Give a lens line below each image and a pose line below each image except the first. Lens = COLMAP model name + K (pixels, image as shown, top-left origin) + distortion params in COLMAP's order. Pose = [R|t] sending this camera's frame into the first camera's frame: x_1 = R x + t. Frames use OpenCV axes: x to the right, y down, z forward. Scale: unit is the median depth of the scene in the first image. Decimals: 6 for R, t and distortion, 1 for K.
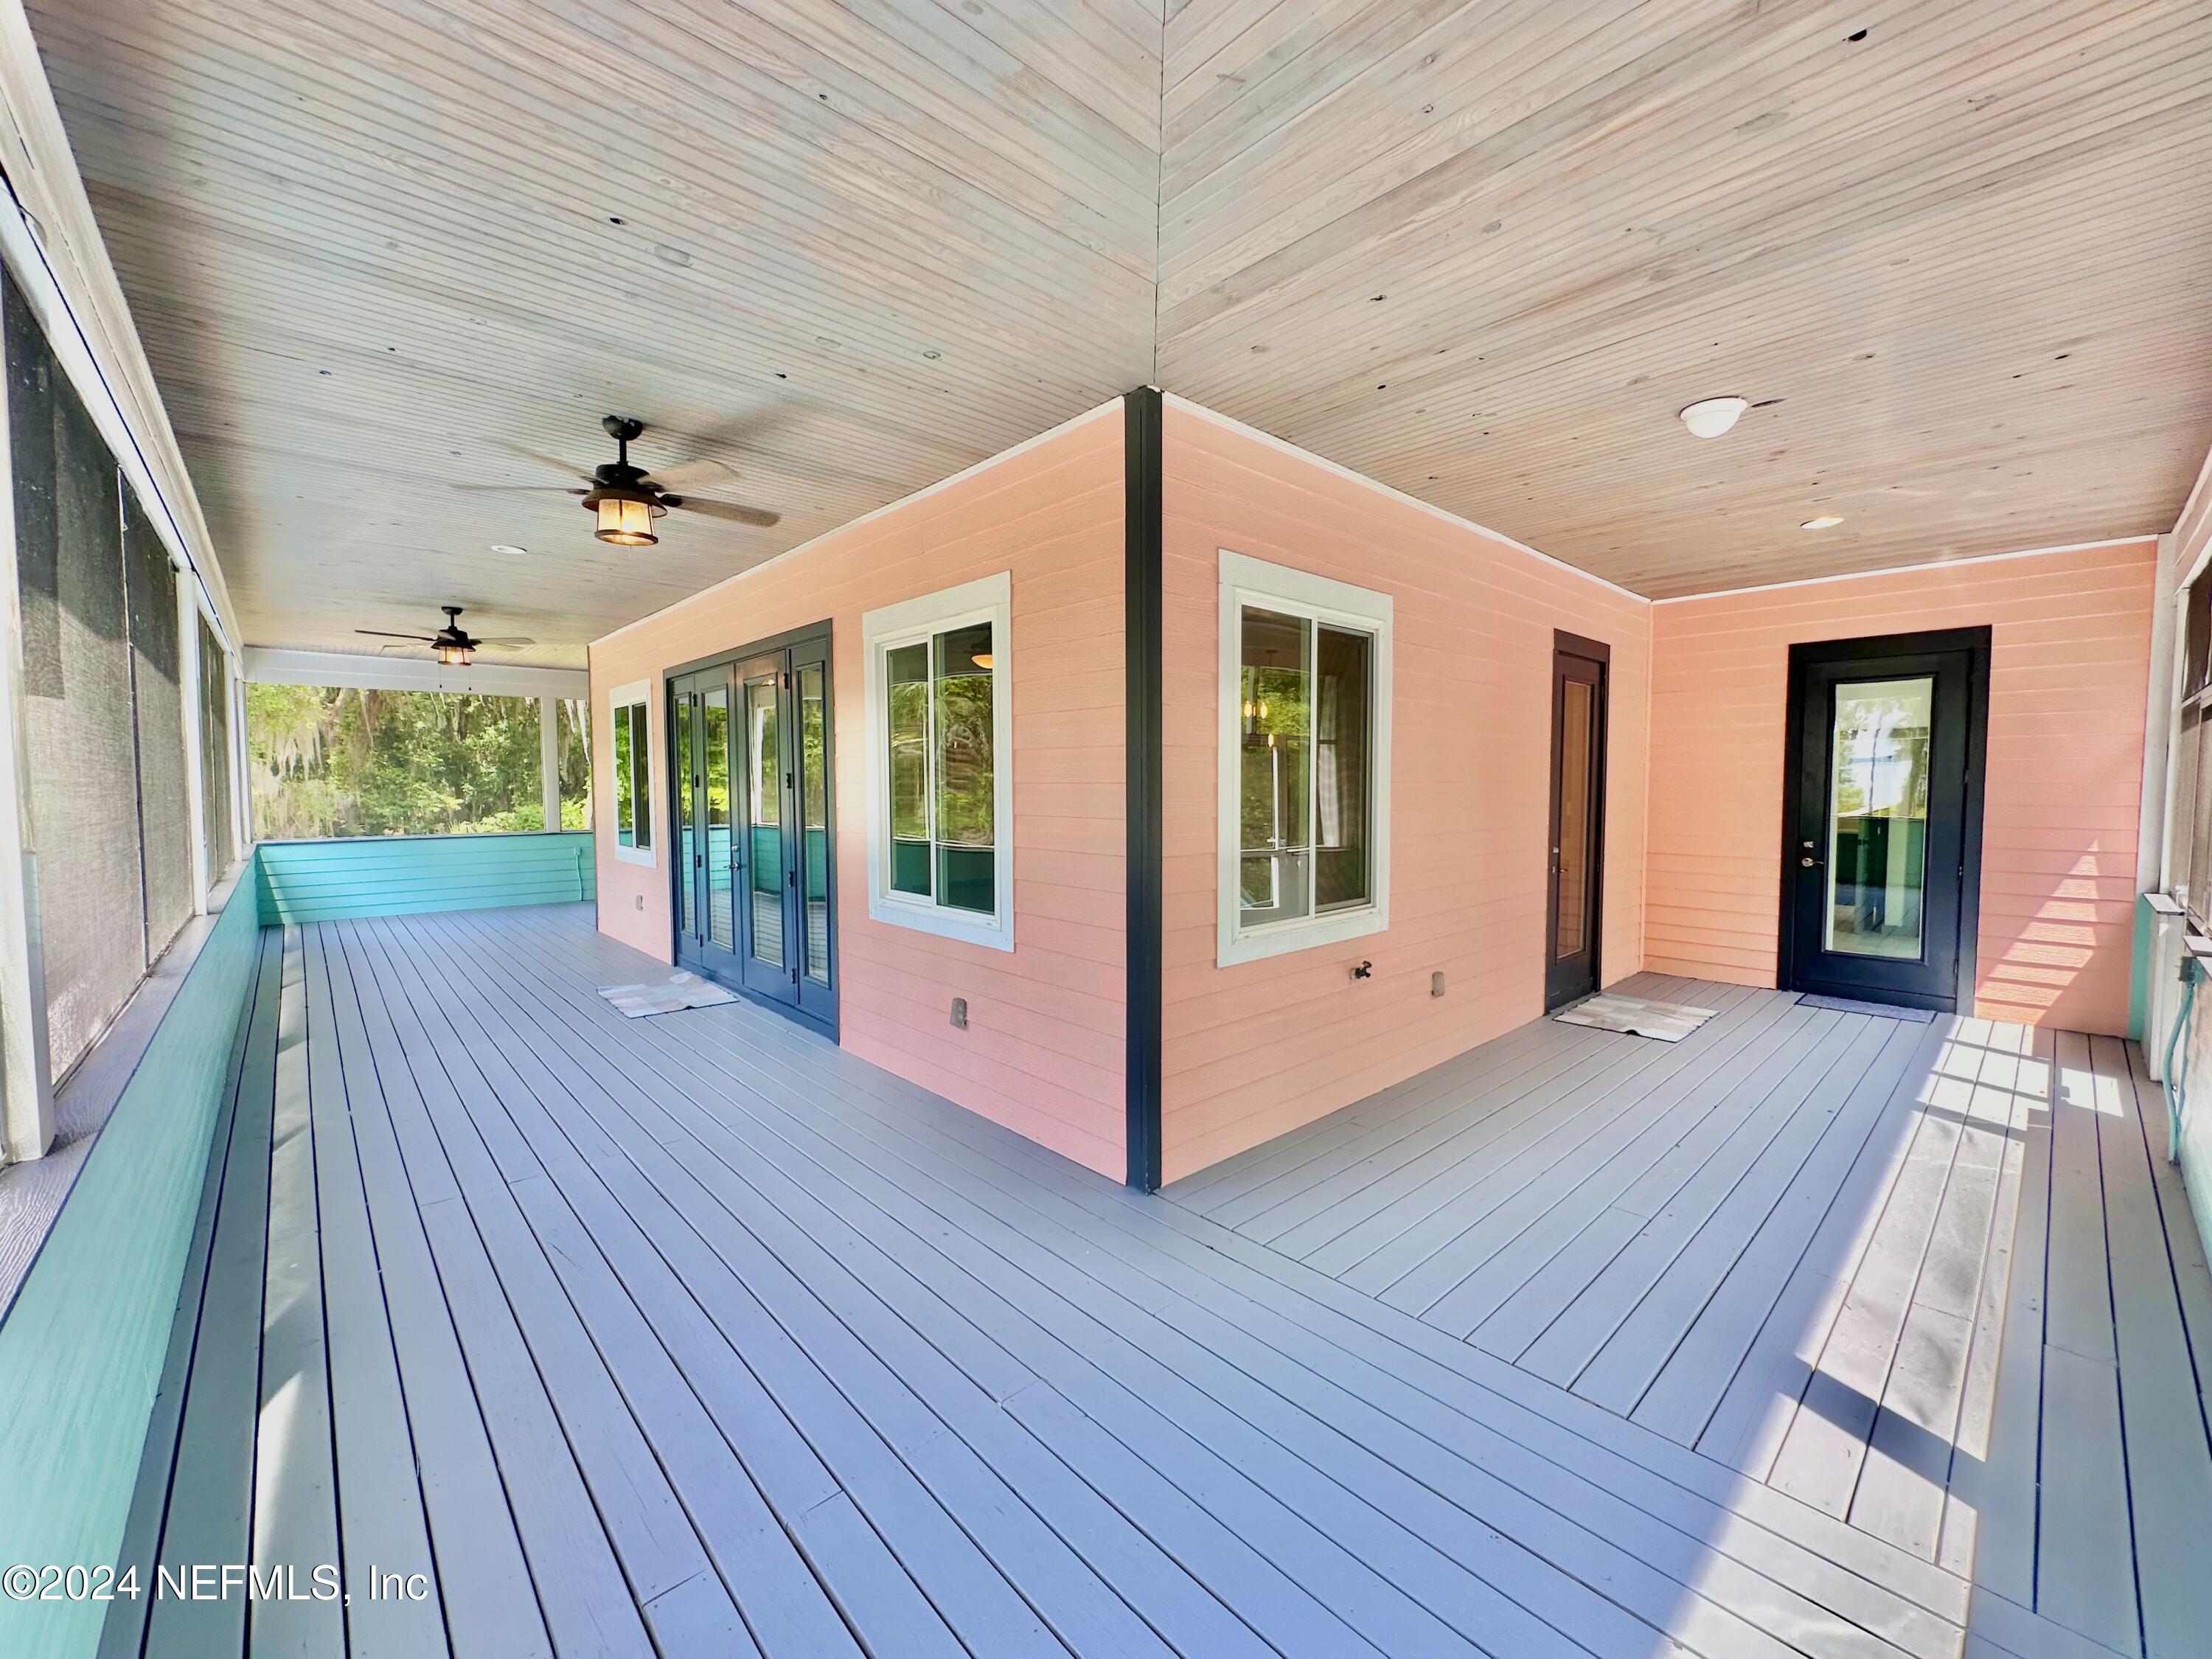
lens RADIAL K [[883.5, 0, 1101.9], [0, 883.5, 834.6], [0, 0, 1]] dist [-0.001826, 0.000171]
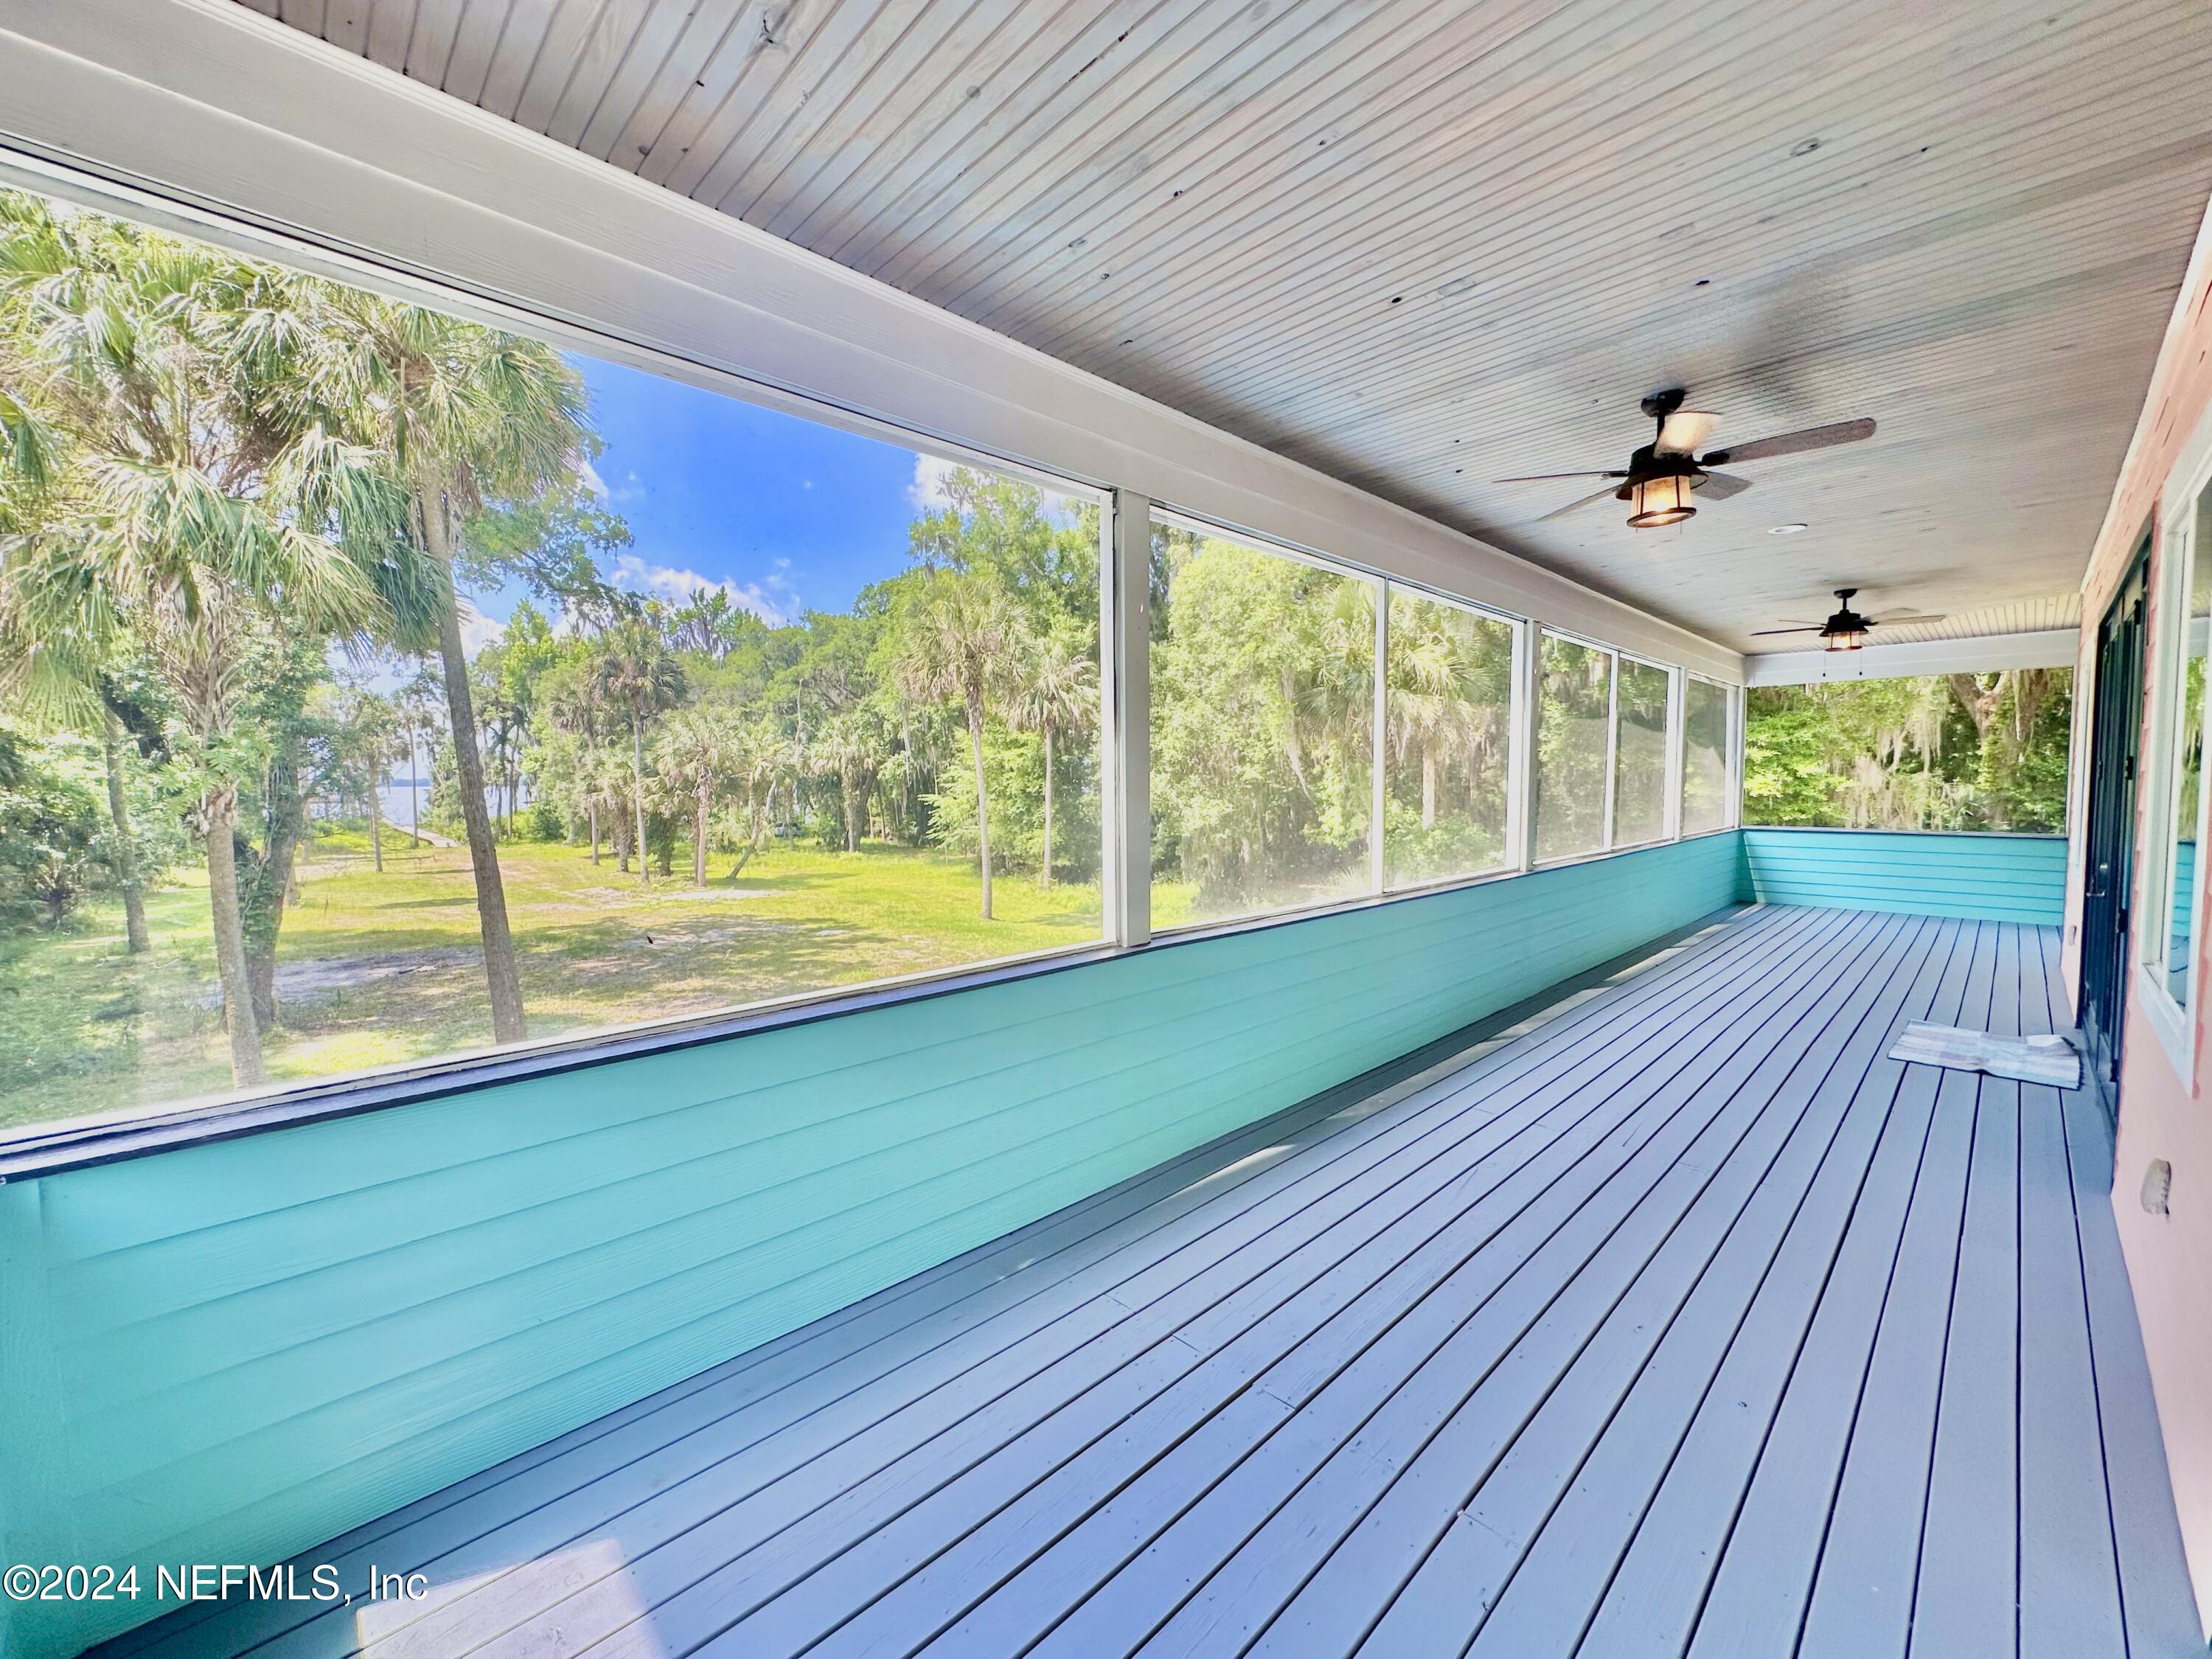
lens RADIAL K [[883.5, 0, 1106.8], [0, 883.5, 834.7], [0, 0, 1]] dist [-0.001826, 0.000171]
pose [[0.034729, 0.062156, -0.997462, 0.383125], [-0.054167, 0.996714, 0.060224, -0.015516], [0.997928, 0.051938, 0.037982, 0.344615]]
